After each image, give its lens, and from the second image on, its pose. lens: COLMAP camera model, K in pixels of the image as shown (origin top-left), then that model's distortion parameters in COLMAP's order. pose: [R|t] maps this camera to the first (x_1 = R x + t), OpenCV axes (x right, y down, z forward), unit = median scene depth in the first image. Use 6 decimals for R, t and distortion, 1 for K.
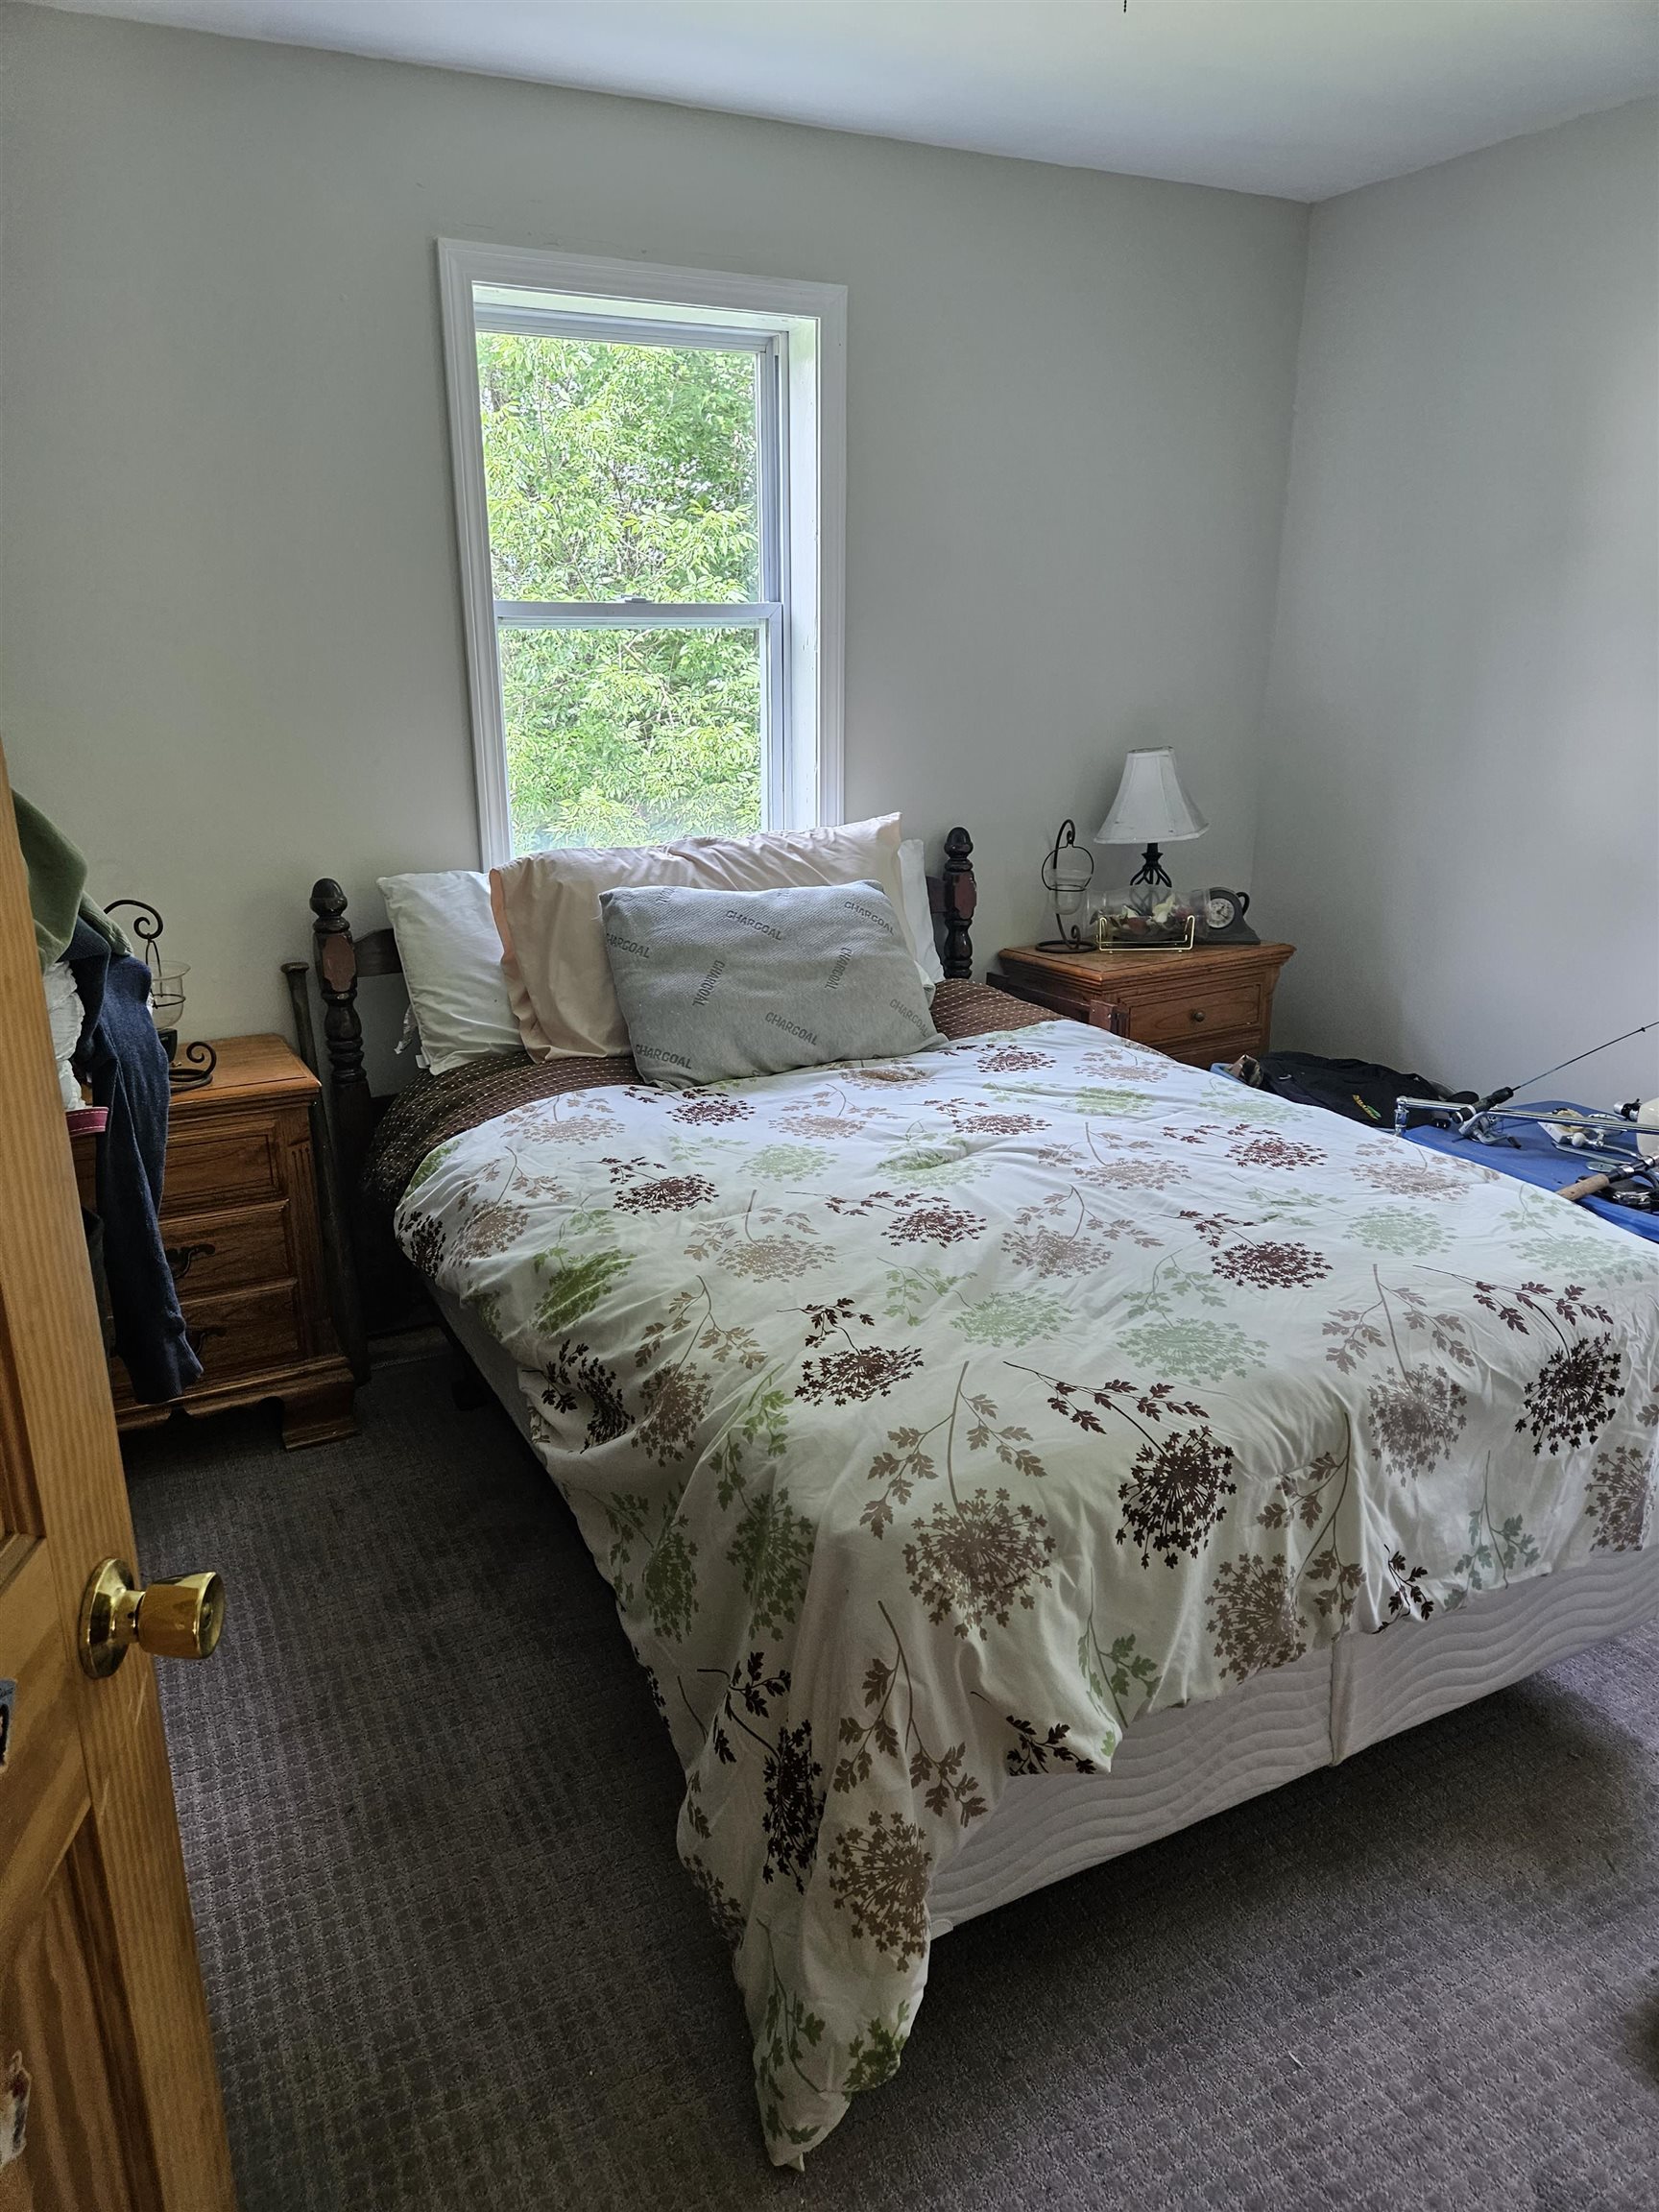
lens RADIAL K [[1488.7, 0, 826.7], [0, 1488.7, 1105.6], [0, 0, 1]] dist [0.039840, -0.022106]
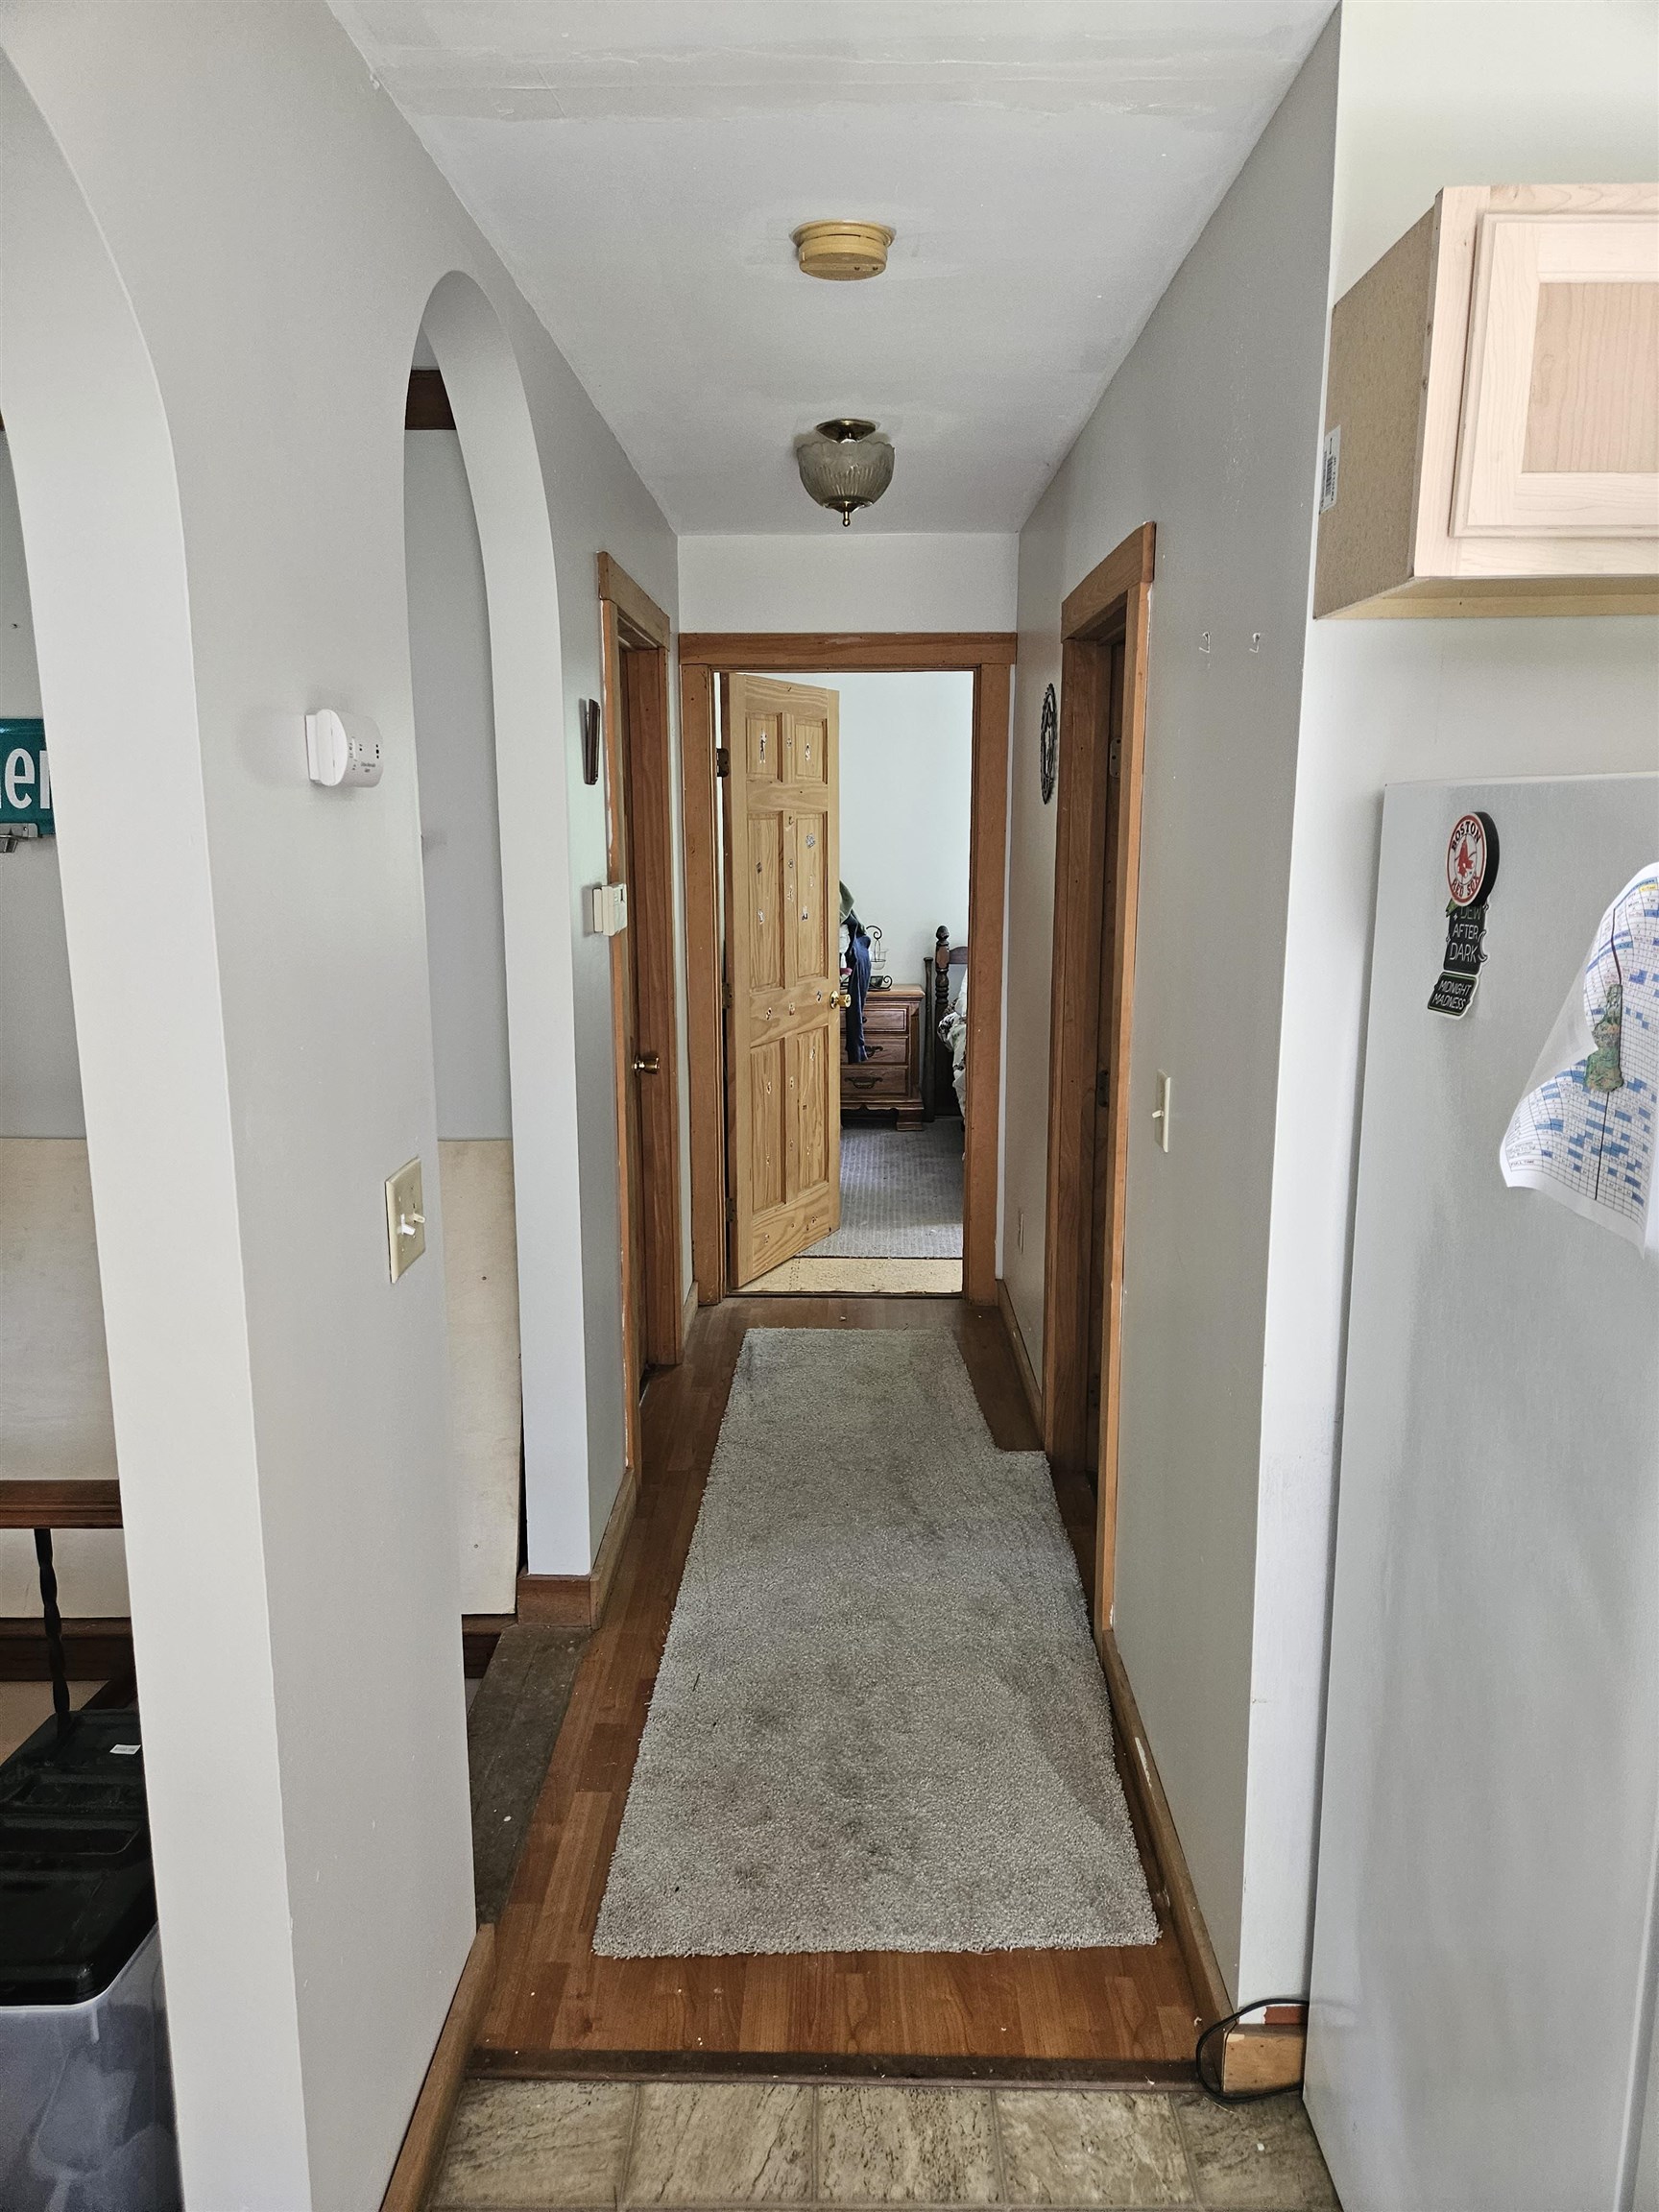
lens RADIAL K [[1488.7, 0, 834.2], [0, 1488.7, 1106.5], [0, 0, 1]] dist [0.039840, -0.022106]
pose [[0.870413, 0.095054, -0.483059, 0.861965], [-0.145660, 0.986978, -0.068250, 0.398790], [0.470281, 0.129769, 0.872924, -1.455840]]
